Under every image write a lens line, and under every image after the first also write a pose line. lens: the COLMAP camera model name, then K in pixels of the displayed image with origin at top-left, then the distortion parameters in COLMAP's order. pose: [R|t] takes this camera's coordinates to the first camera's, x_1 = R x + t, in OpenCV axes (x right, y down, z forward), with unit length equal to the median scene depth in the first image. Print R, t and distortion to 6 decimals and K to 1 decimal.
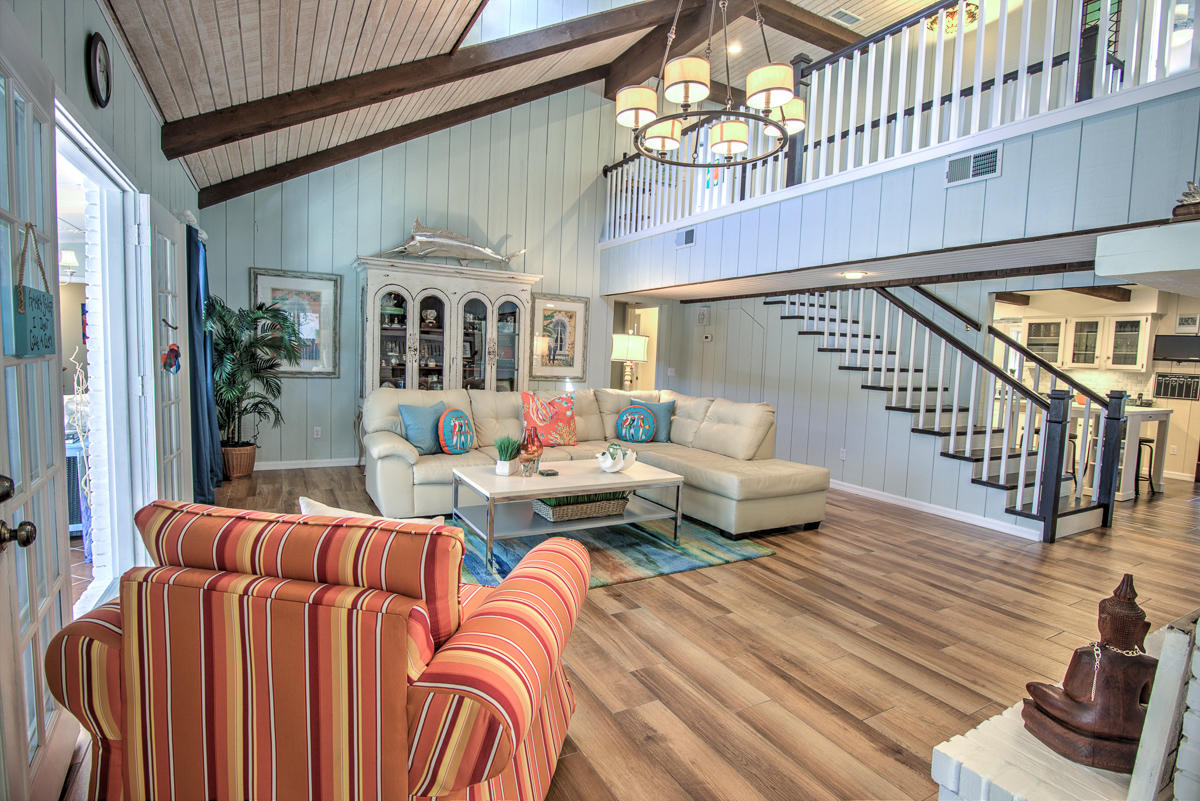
lens RADIAL K [[587.7, 0, 599.2], [0, 587.7, 396.8], [0, 0, 1]] dist [-0.020313, -0.000624]
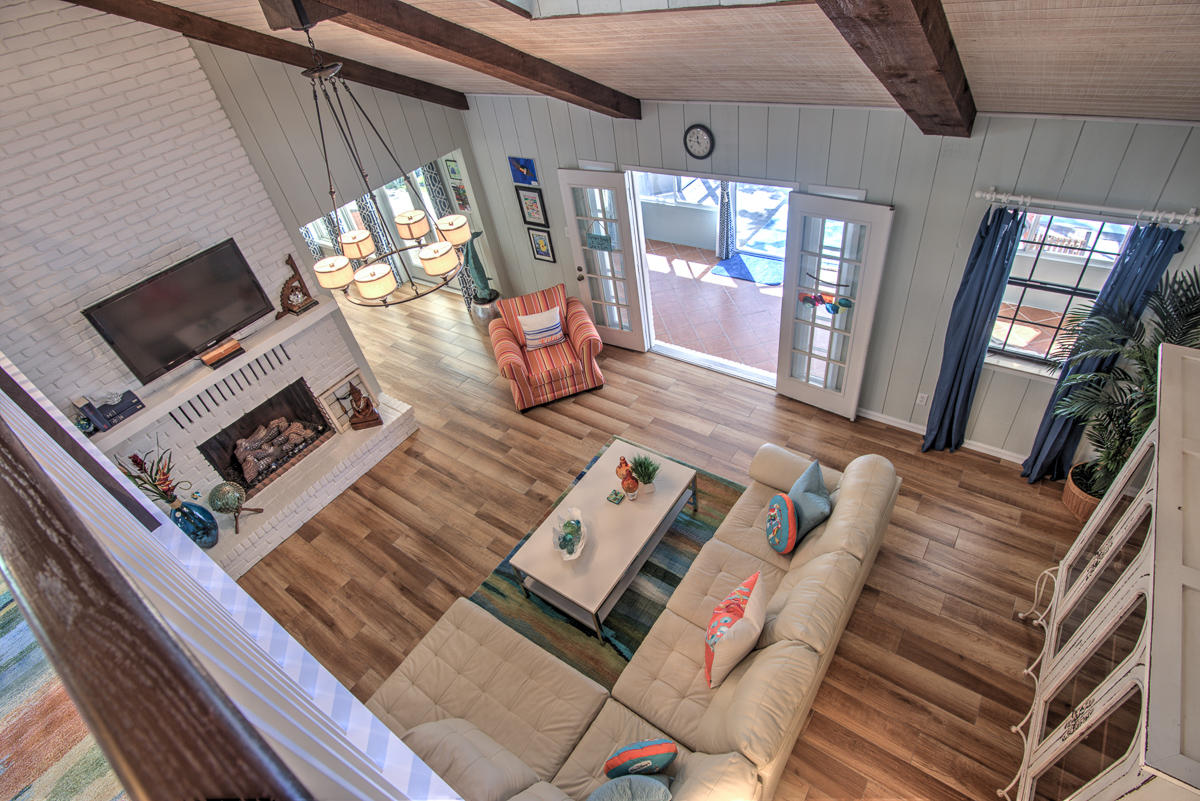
lens RADIAL K [[587.7, 0, 599.5], [0, 587.7, 403.2], [0, 0, 1]] dist [-0.020313, -0.000624]
pose [[-0.904818, 0.344860, -0.249751, 0.160631], [0.082237, 0.717040, 0.692164, -0.776398], [0.417781, 0.605744, -0.677151, 1.598401]]
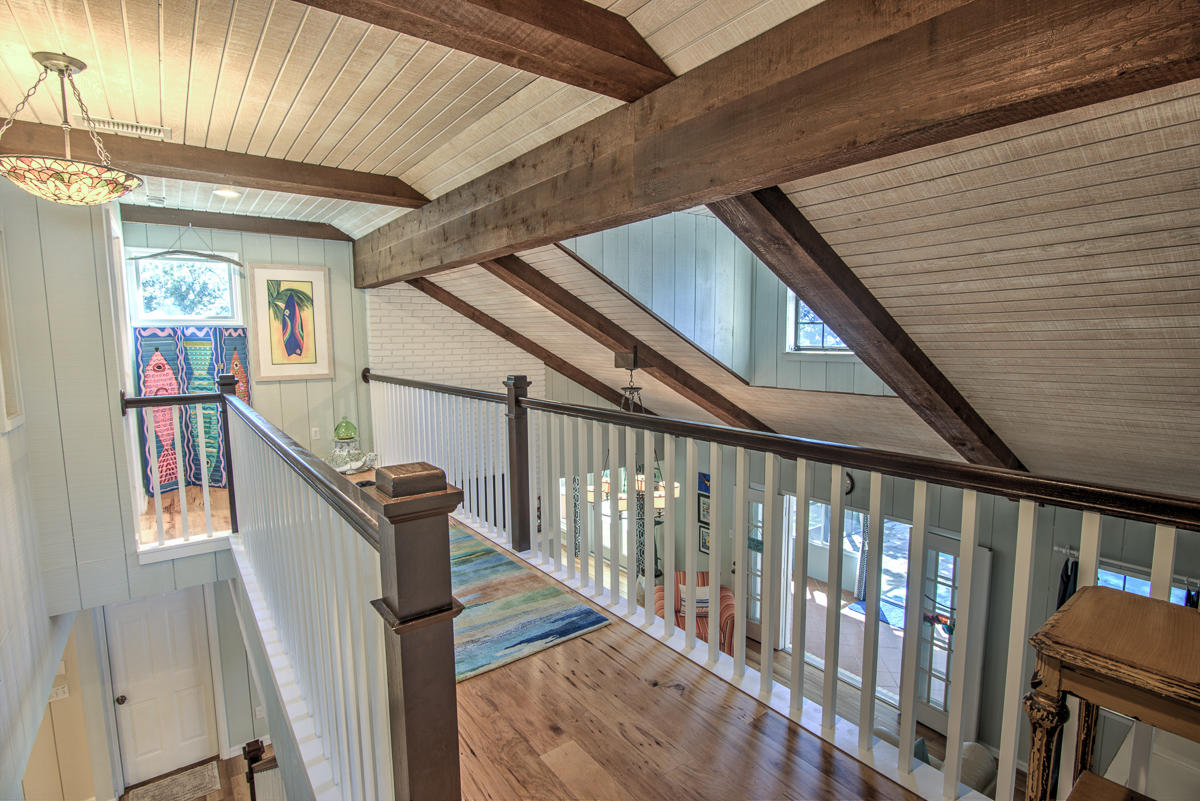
lens RADIAL K [[587.7, 0, 596.7], [0, 587.7, 400.8], [0, 0, 1]] dist [-0.020313, -0.000624]
pose [[-0.992764, -0.015954, -0.119015, 0.394108], [-0.036928, 0.983666, 0.176176, -0.815935], [0.114261, 0.179296, -0.977137, 2.060536]]
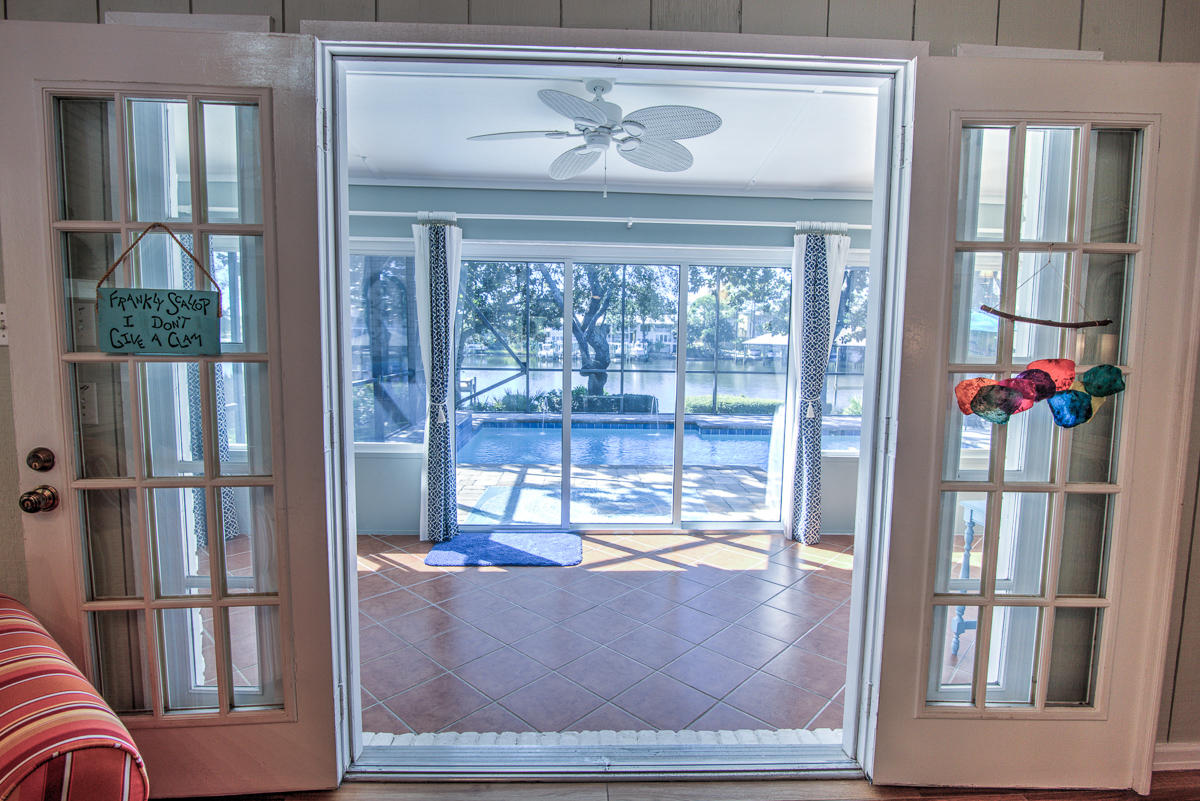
lens RADIAL K [[587.7, 0, 603.5], [0, 587.7, 398.4], [0, 0, 1]] dist [-0.020313, -0.000624]
pose [[-0.461515, 0.043789, -0.886051, -0.151388], [-0.097280, 0.990260, 0.099609, -0.062122], [0.881783, 0.132166, -0.452760, 0.767955]]
